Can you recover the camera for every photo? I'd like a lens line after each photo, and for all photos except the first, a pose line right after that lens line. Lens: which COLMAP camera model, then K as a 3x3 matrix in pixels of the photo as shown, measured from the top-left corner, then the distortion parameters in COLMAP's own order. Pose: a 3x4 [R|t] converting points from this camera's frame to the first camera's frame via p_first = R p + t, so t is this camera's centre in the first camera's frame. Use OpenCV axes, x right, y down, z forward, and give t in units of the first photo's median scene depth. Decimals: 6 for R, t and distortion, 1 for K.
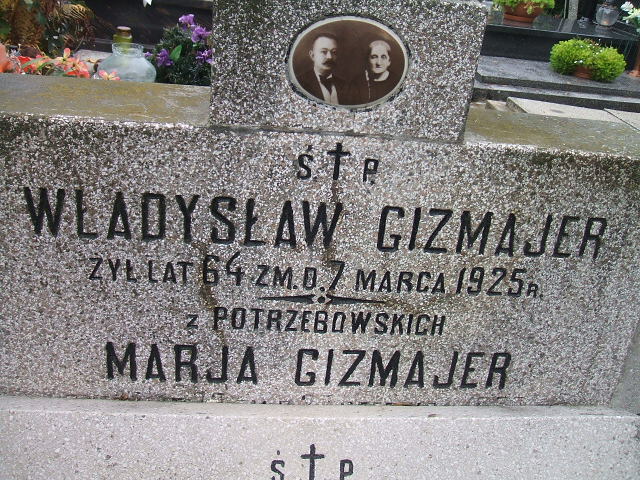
lens RADIAL K [[700.6, 0, 317.8], [0, 700.6, 246.6], [0, 0, 1]] dist [-0.118171, 0.000000]
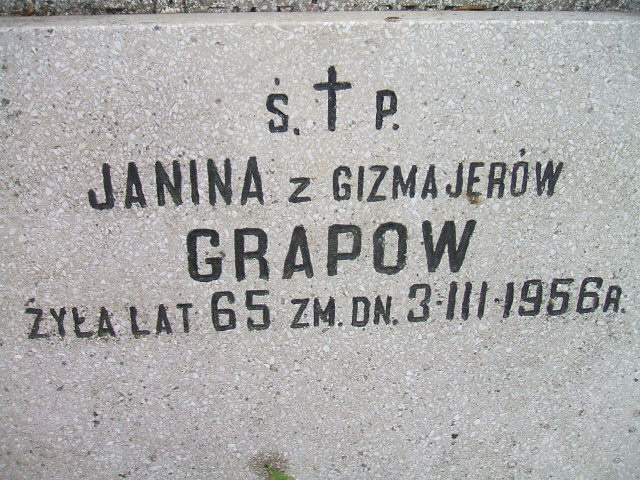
lens RADIAL K [[700.6, 0, 320.1], [0, 700.6, 241.2], [0, 0, 1]] dist [-0.118171, 0.000000]
pose [[0.999257, -0.028616, -0.025810, -0.006220], [0.036867, 0.904886, 0.424054, 0.162684], [0.011220, -0.424691, 0.905269, 0.372167]]
